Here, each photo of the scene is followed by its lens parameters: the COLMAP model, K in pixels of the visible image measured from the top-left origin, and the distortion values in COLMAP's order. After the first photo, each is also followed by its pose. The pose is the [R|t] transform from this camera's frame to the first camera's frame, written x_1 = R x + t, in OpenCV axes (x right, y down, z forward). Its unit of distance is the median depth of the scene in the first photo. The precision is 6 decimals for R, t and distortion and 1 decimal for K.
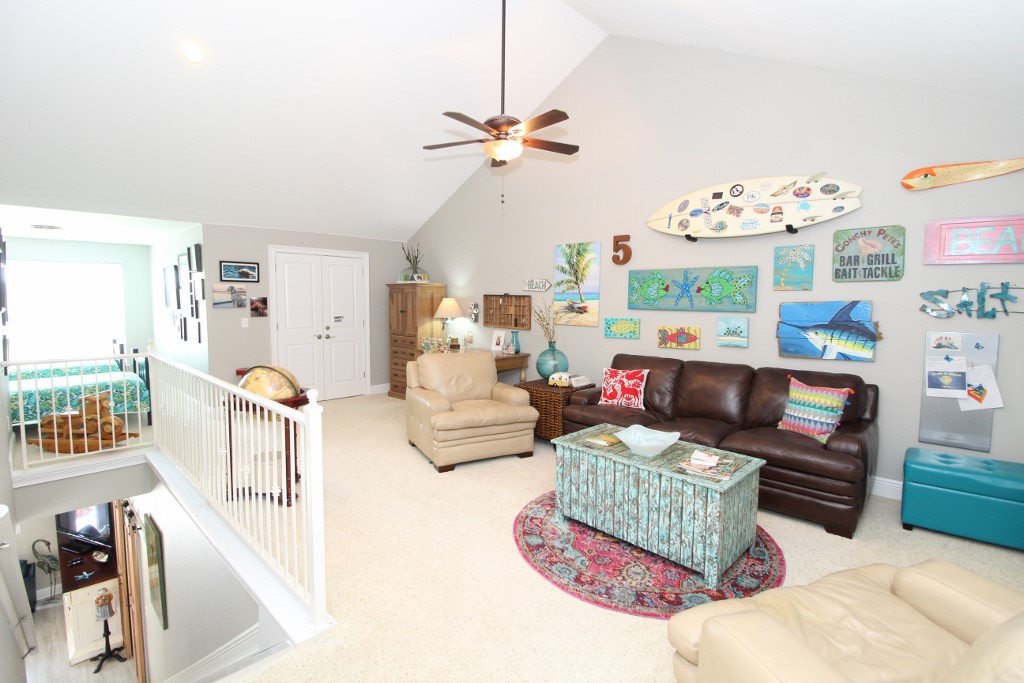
lens RADIAL K [[458.1, 0, 509.1], [0, 458.1, 331.3], [0, 0, 1]] dist [-0.017422, -0.001784]
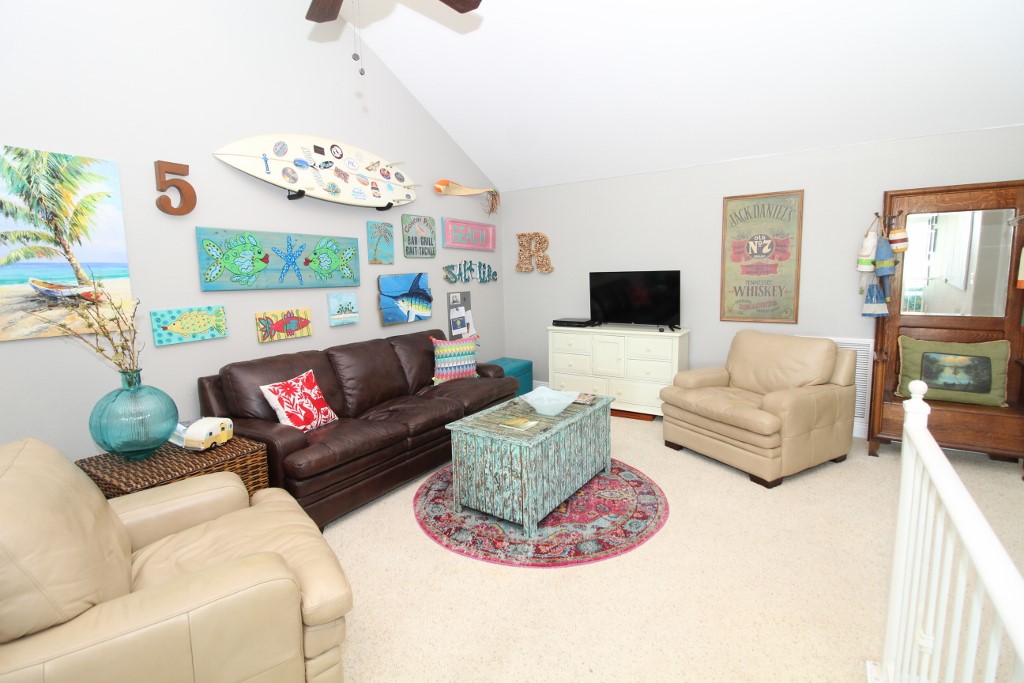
lens RADIAL K [[458.1, 0, 516.4], [0, 458.1, 330.9], [0, 0, 1]] dist [-0.017422, -0.001784]
pose [[-0.170942, -0.121193, 0.977799, -0.472442], [0.089462, 0.986398, 0.137899, -0.050482], [-0.981211, 0.111048, -0.157775, 0.810860]]
